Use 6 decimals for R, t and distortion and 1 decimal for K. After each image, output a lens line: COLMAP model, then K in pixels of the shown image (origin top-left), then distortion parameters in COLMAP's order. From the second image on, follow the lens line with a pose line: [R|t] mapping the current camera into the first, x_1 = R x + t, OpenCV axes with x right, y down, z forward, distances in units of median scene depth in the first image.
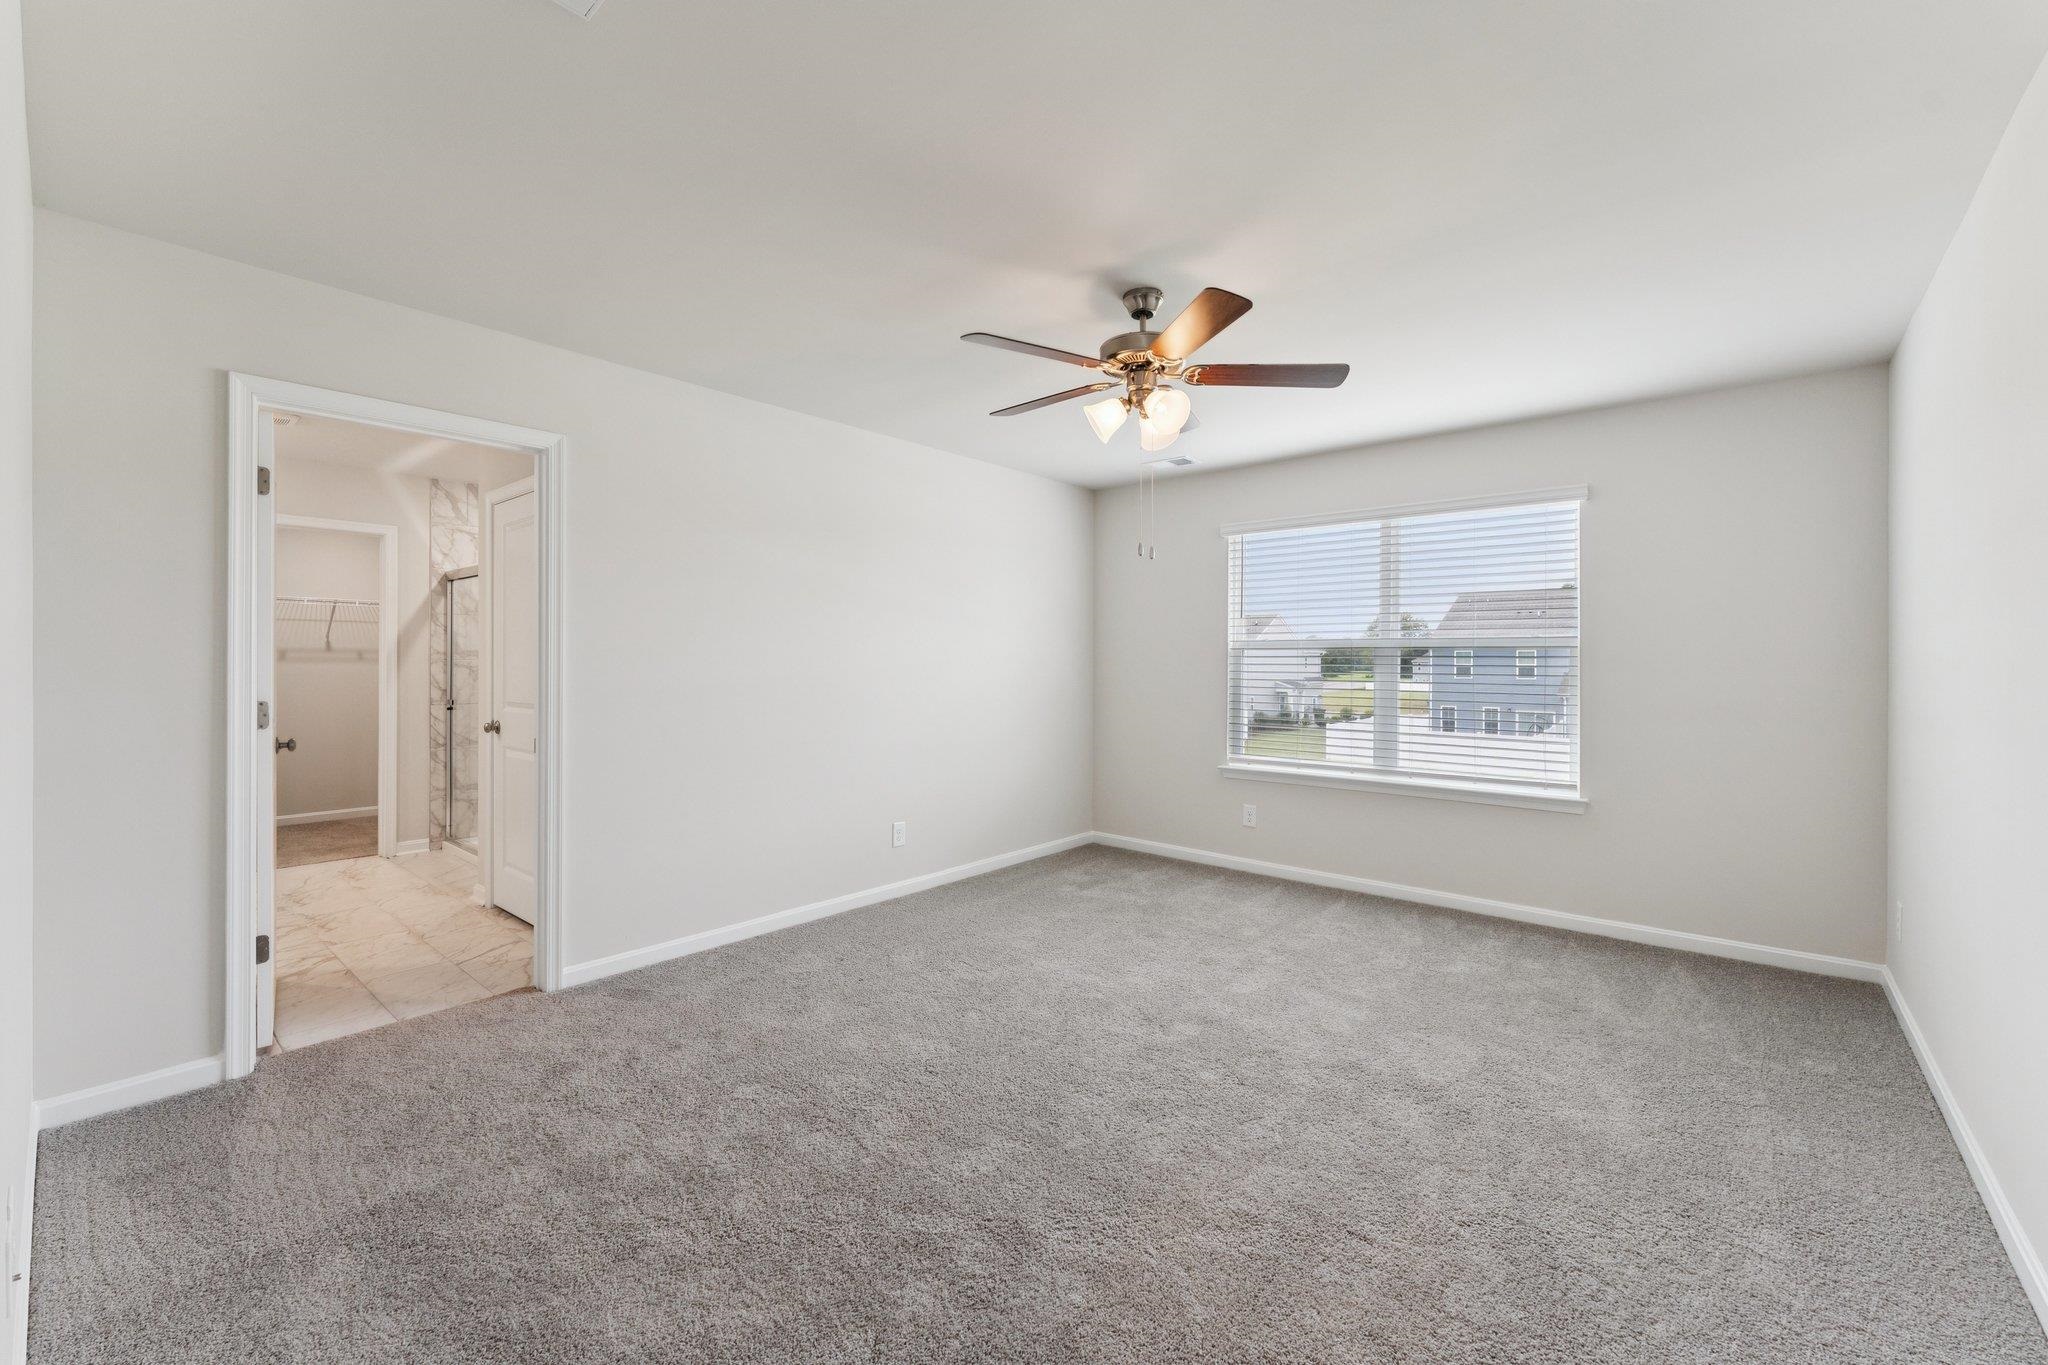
lens RADIAL K [[839.3, 0, 1015.6], [0, 839.3, 662.9], [0, 0, 1]] dist [-0.000081, 0.000025]
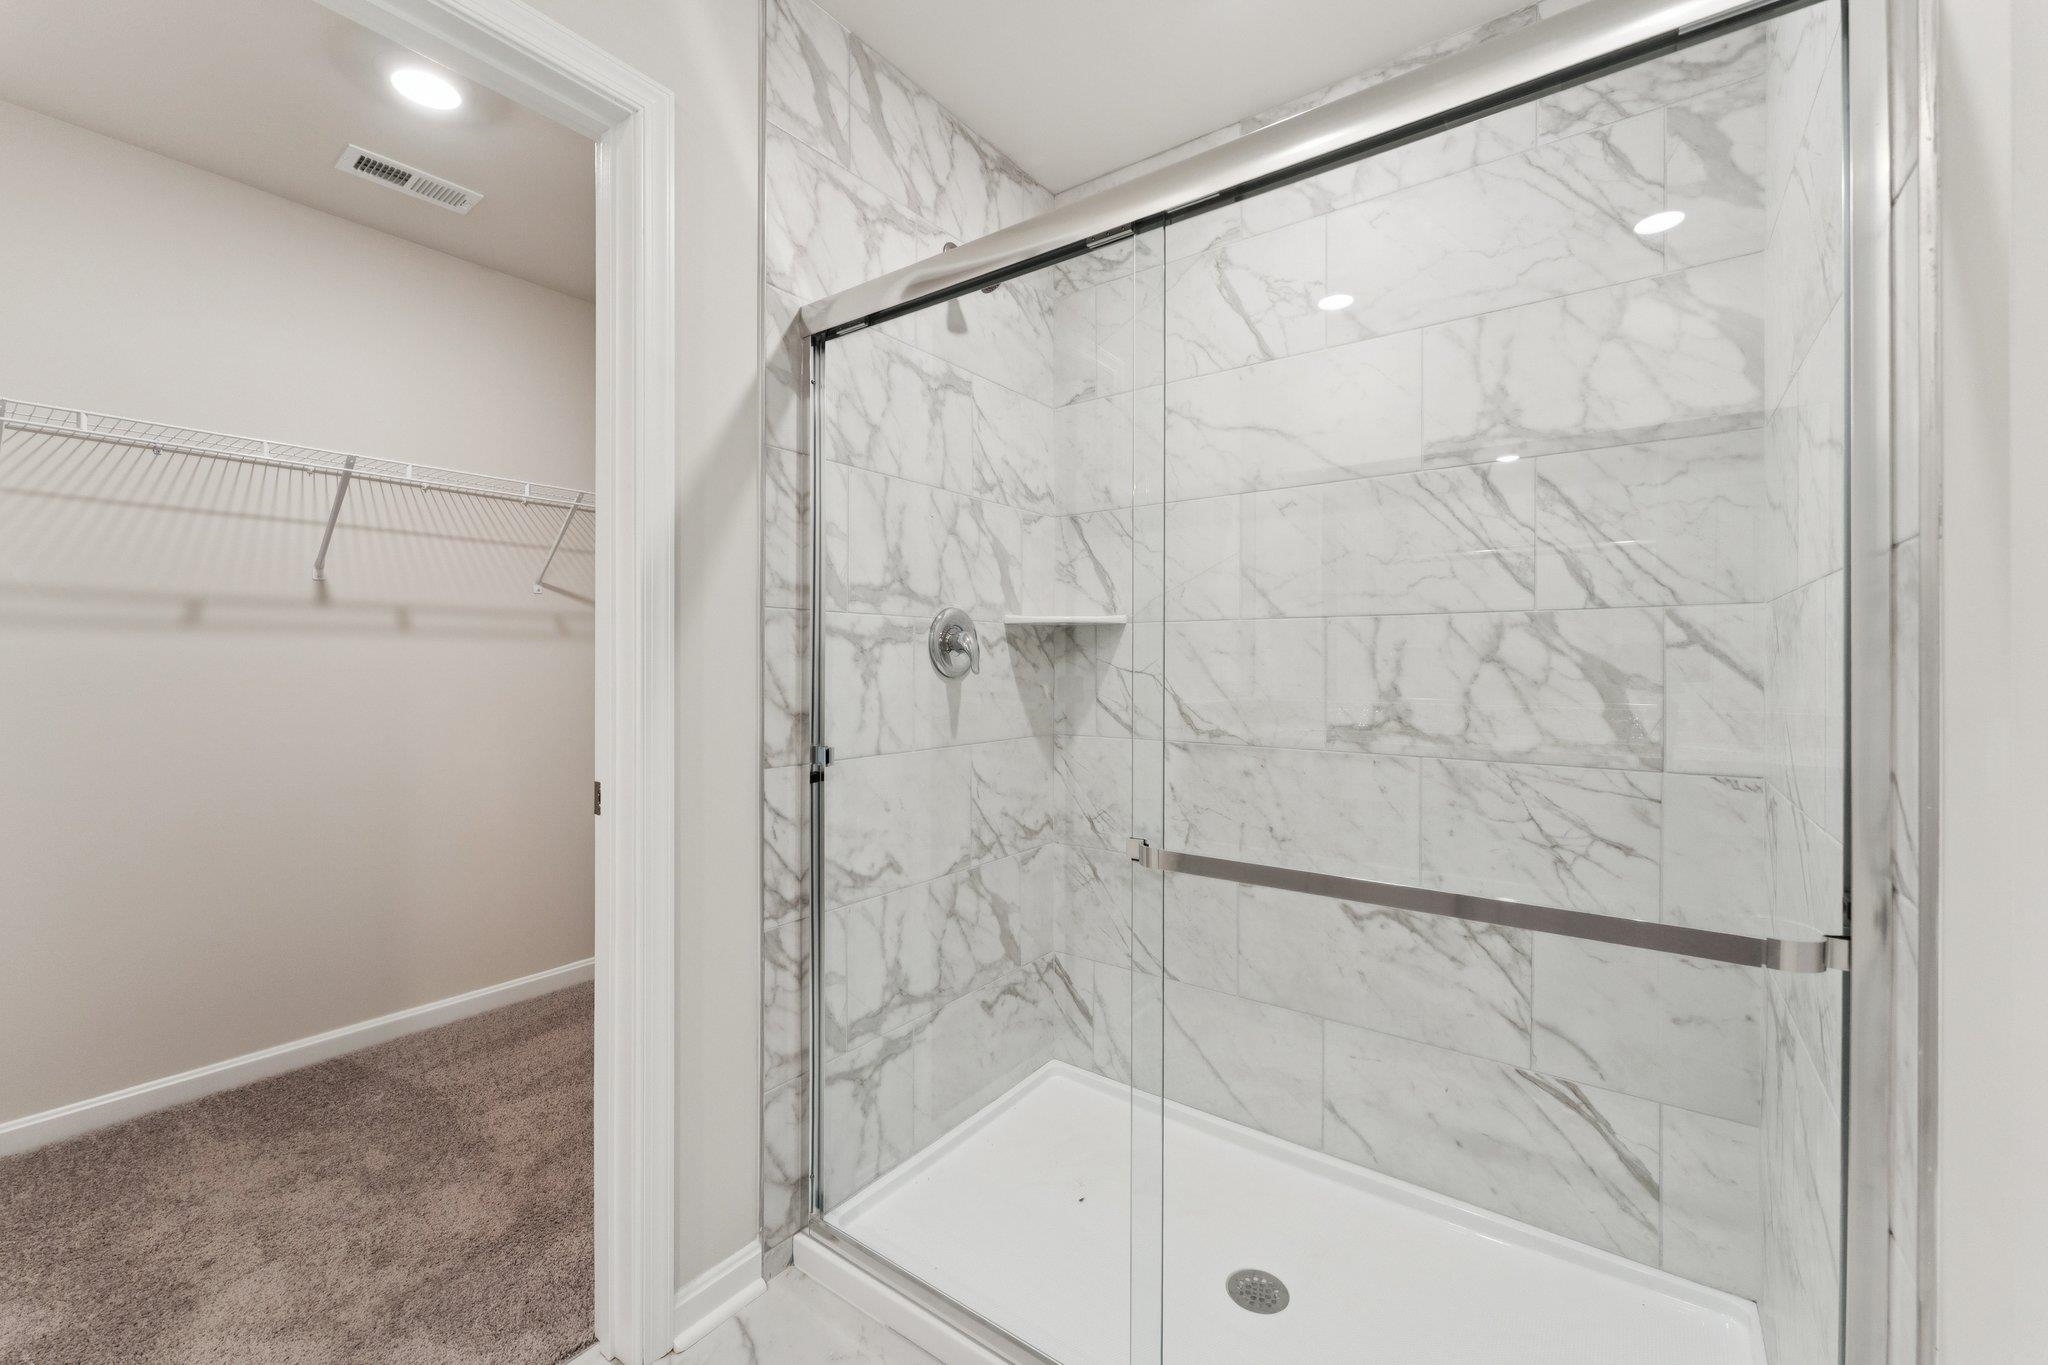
lens RADIAL K [[839.3, 0, 1015.6], [0, 839.3, 662.9], [0, 0, 1]] dist [-0.000081, 0.000025]
pose [[0.997171, -0.004361, 0.075038, -0.628375], [0.004233, 0.999989, 0.001855, 0.014281], [-0.075046, -0.001532, 0.997179, 0.705474]]
